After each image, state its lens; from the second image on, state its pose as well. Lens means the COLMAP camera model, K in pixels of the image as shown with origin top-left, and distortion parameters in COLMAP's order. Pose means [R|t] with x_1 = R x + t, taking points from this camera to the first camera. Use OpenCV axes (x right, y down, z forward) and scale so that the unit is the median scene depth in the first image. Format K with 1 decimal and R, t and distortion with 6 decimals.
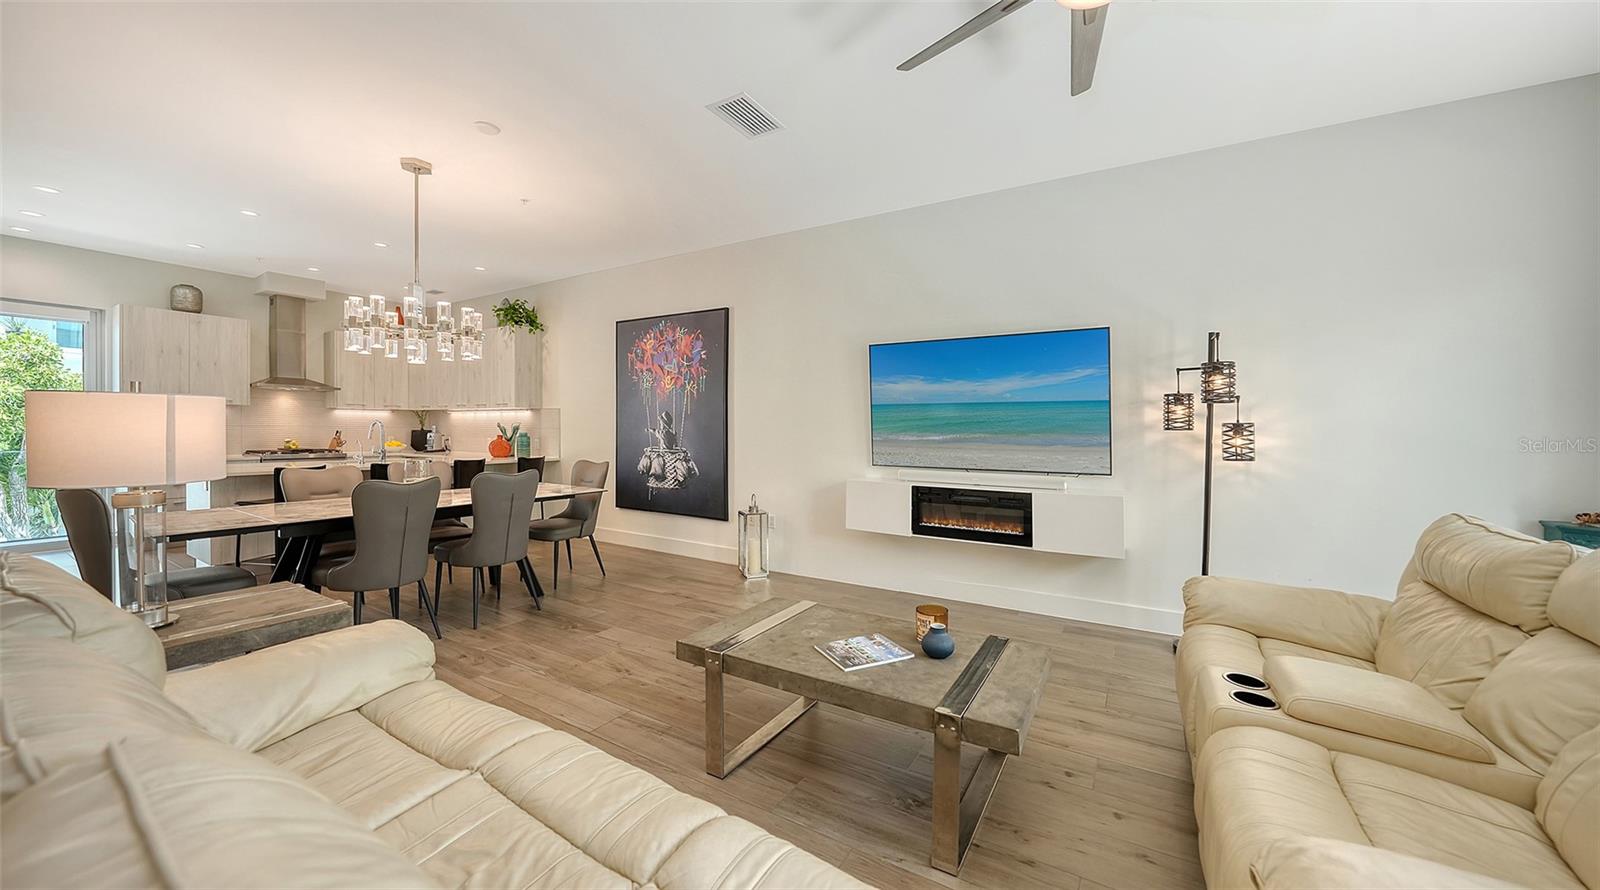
lens RADIAL K [[562.2, 0, 811.9], [0, 562.2, 433.1], [0, 0, 1]] dist [-0.016646, 0.001315]
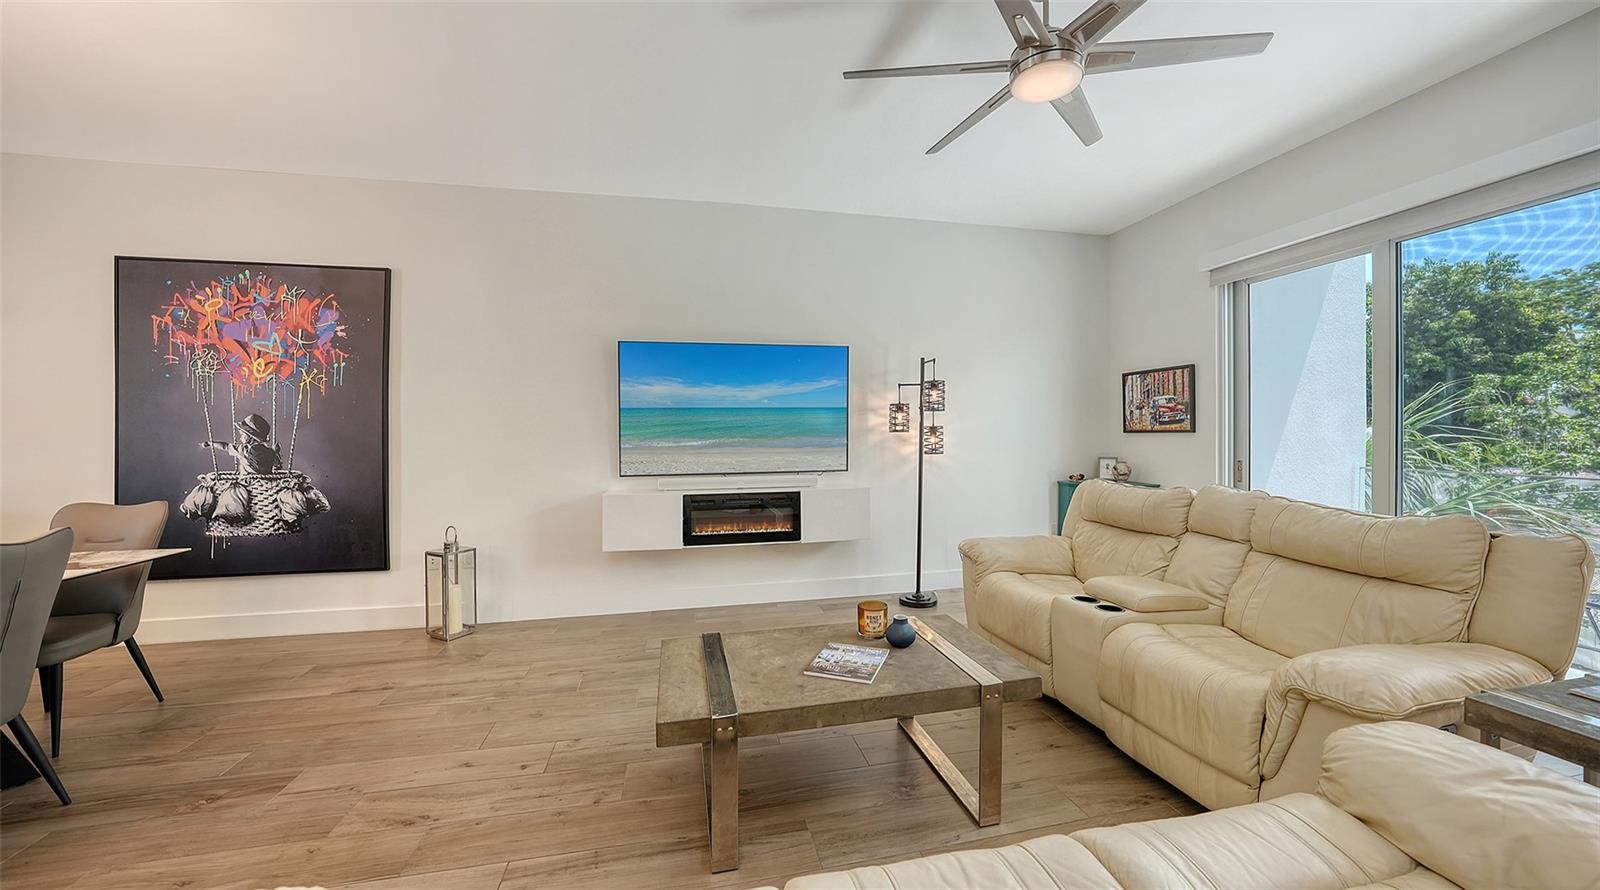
lens RADIAL K [[562.2, 0, 804.4], [0, 562.2, 434.5], [0, 0, 1]] dist [-0.016646, 0.001315]
pose [[0.733259, -0.017319, 0.679729, -0.315171], [0.021660, 0.999763, 0.002107, -0.005488], [-0.679605, 0.013178, 0.733460, 0.166824]]
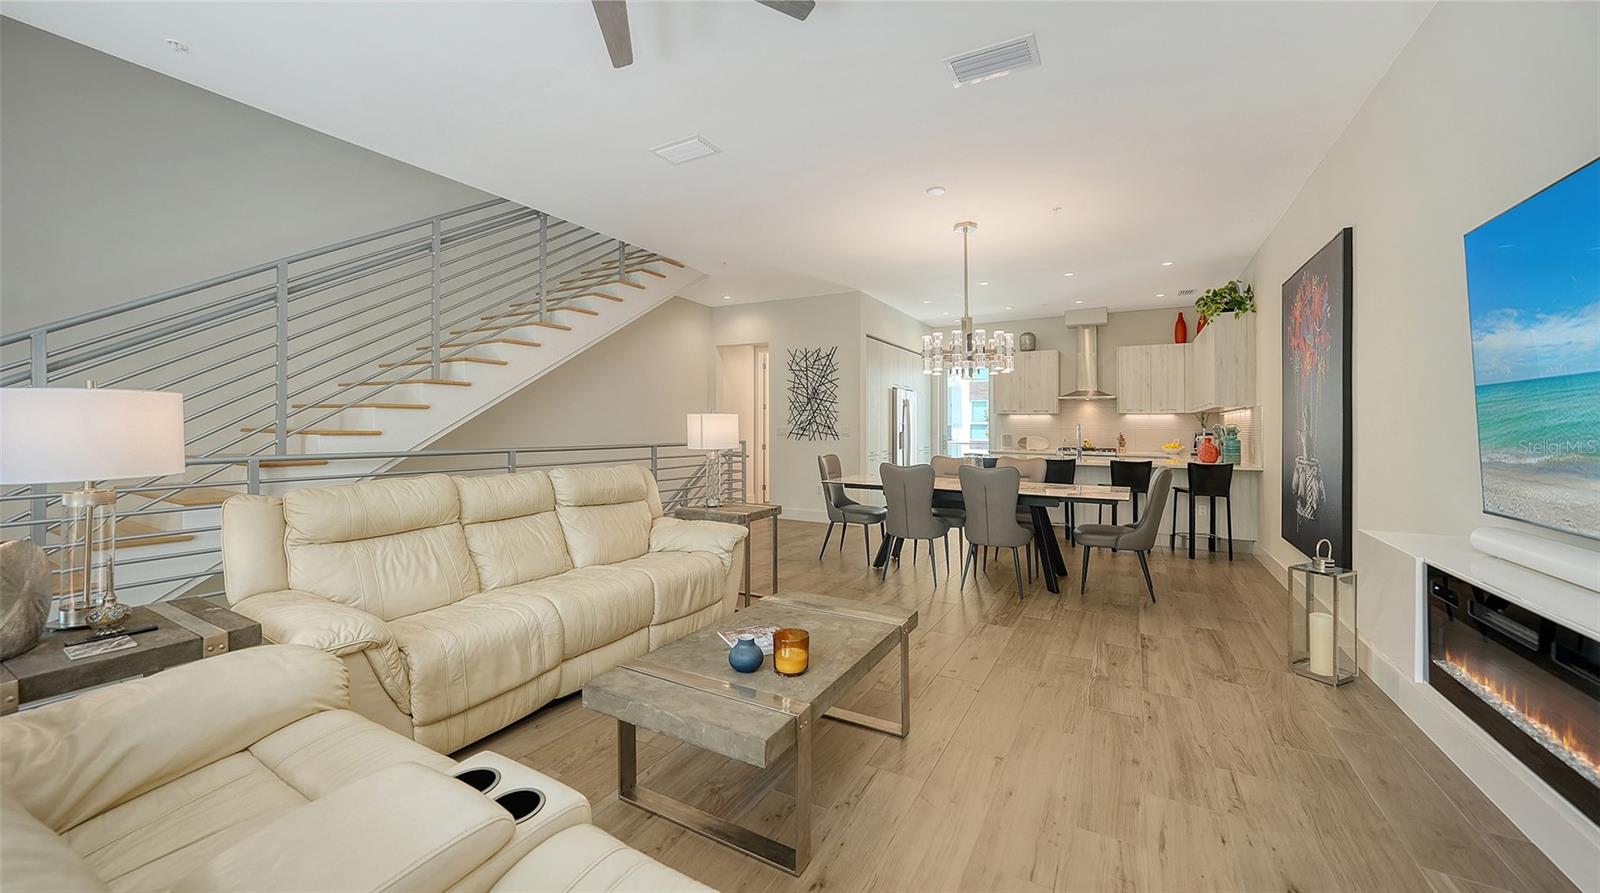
lens RADIAL K [[591.2, 0, 812.0], [0, 591.2, 429.0], [0, 0, 1]] dist [0.000185, 0.000605]
pose [[0.032445, -0.005965, -0.999456, 0.603740], [-0.009237, 0.999938, -0.006268, 0.002709], [0.999431, 0.009435, 0.032388, 0.535783]]
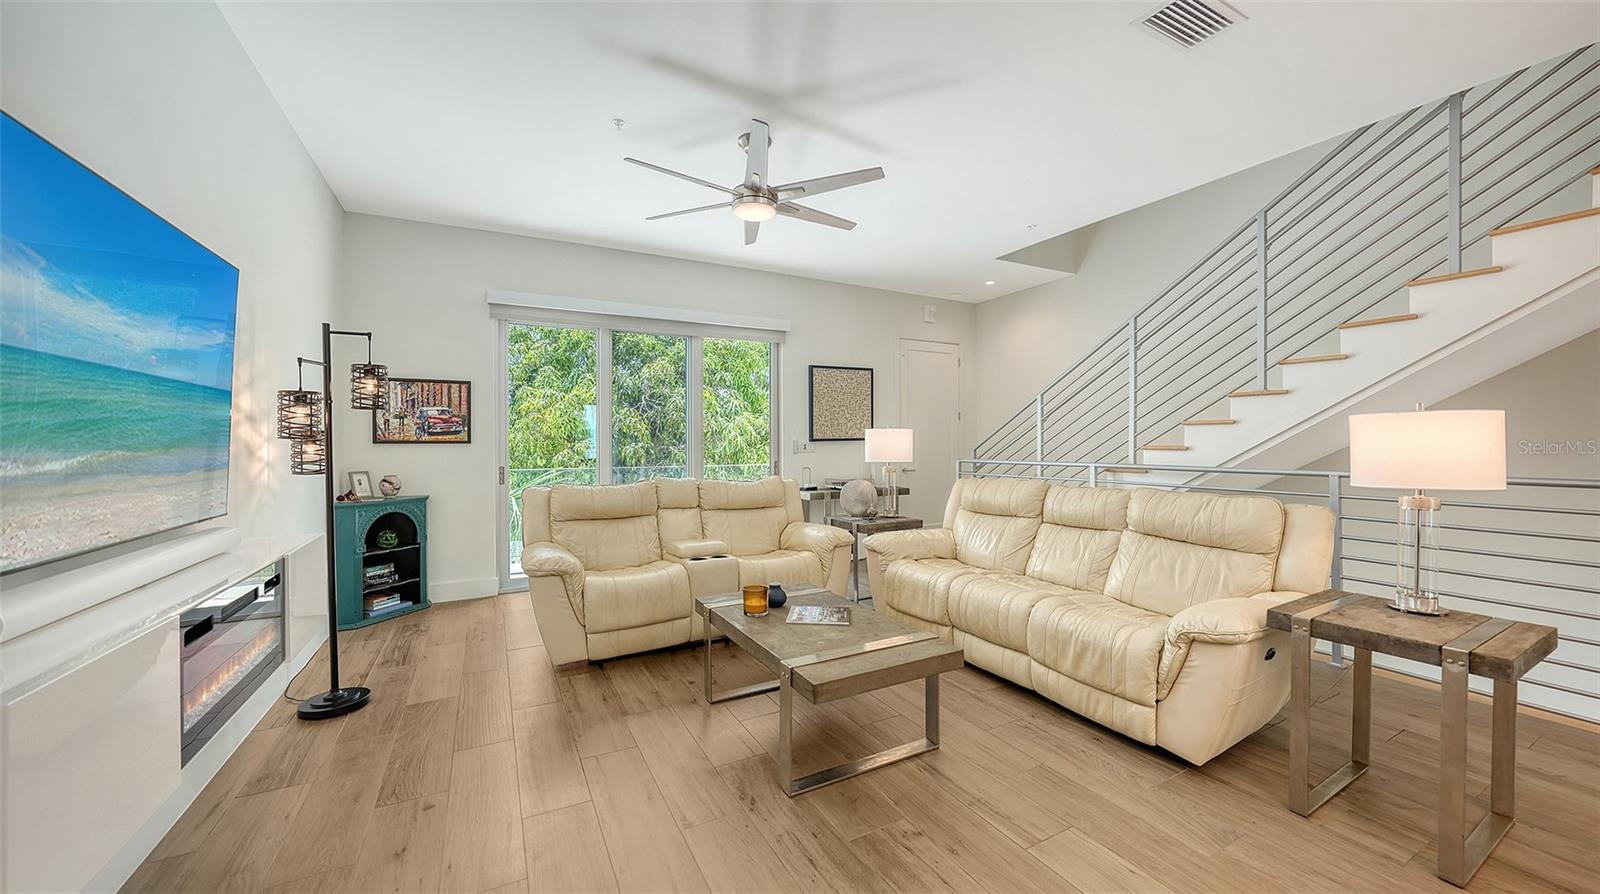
lens RADIAL K [[591.2, 0, 787.6], [0, 591.2, 453.9], [0, 0, 1]] dist [0.000185, 0.000605]
pose [[-0.847487, -0.020140, 0.530435, -0.281468], [-0.004108, 0.999499, 0.031387, -0.010193], [-0.530801, 0.024421, -0.847145, 1.099265]]
